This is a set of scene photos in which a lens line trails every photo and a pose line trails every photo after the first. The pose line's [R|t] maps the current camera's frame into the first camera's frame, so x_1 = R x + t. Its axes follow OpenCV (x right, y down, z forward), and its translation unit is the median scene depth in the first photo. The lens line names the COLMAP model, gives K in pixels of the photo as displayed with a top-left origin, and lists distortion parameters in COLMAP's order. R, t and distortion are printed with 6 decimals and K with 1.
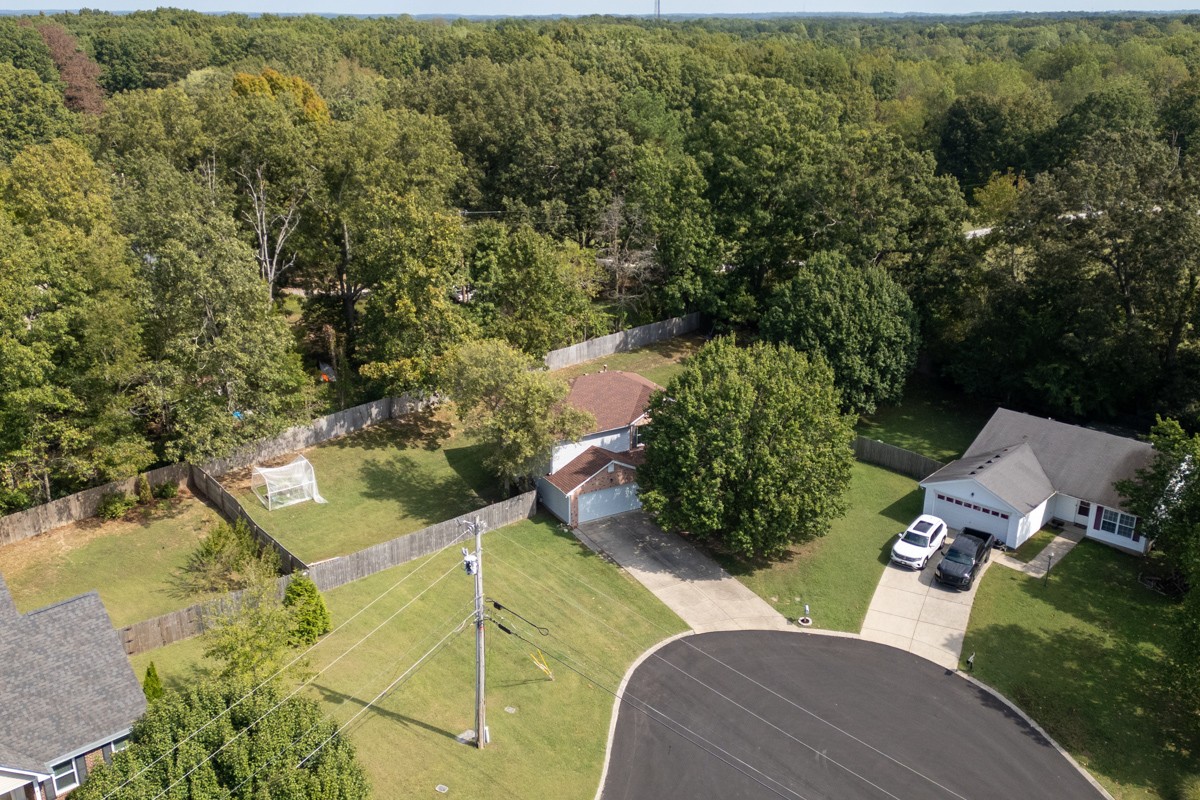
lens RADIAL K [[1056.2, 0, 593.1], [0, 1056.2, 407.6], [0, 0, 1]] dist [0.048745, -0.012736]
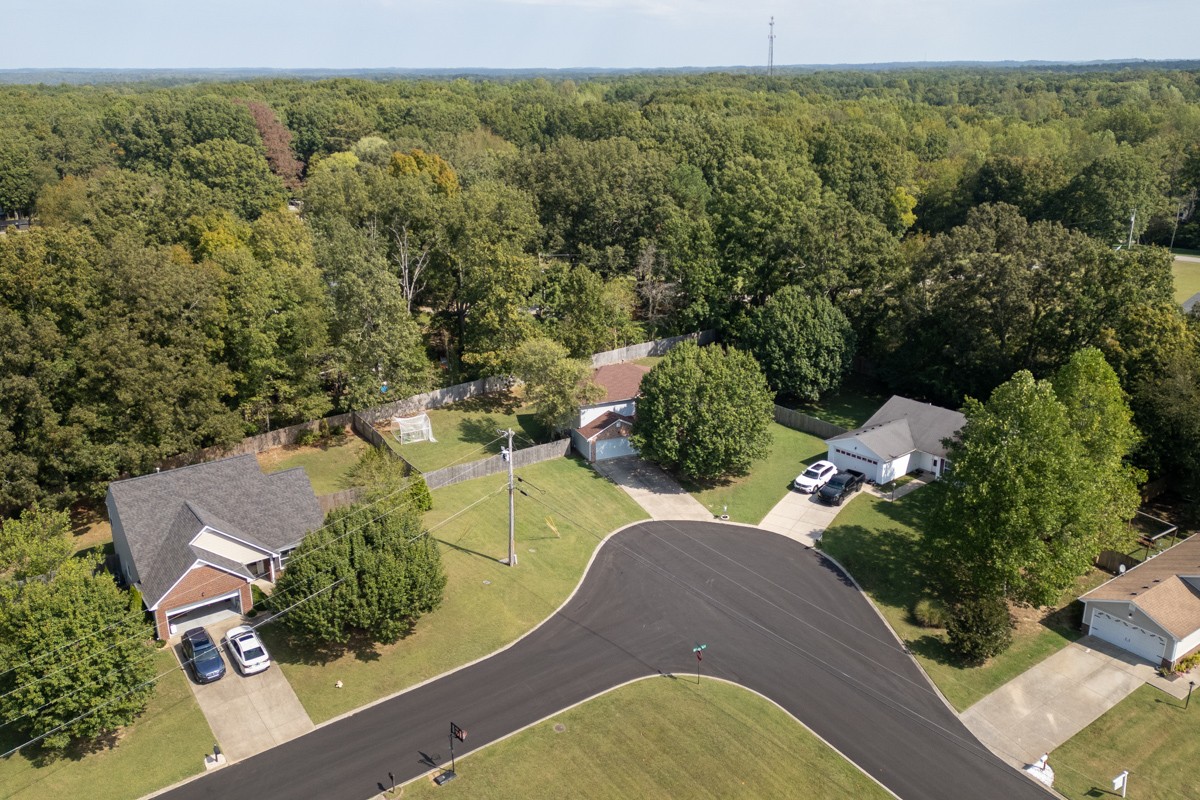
lens RADIAL K [[989.6, 0, 600.0], [0, 989.6, 400.0], [0, 0, 1]] dist [0.099639, -0.135284]
pose [[0.993197, 0.029141, -0.112737, 0.139125], [-0.032688, 0.999023, -0.029740, 0.060298], [0.111760, 0.033223, 0.993180, -0.393866]]
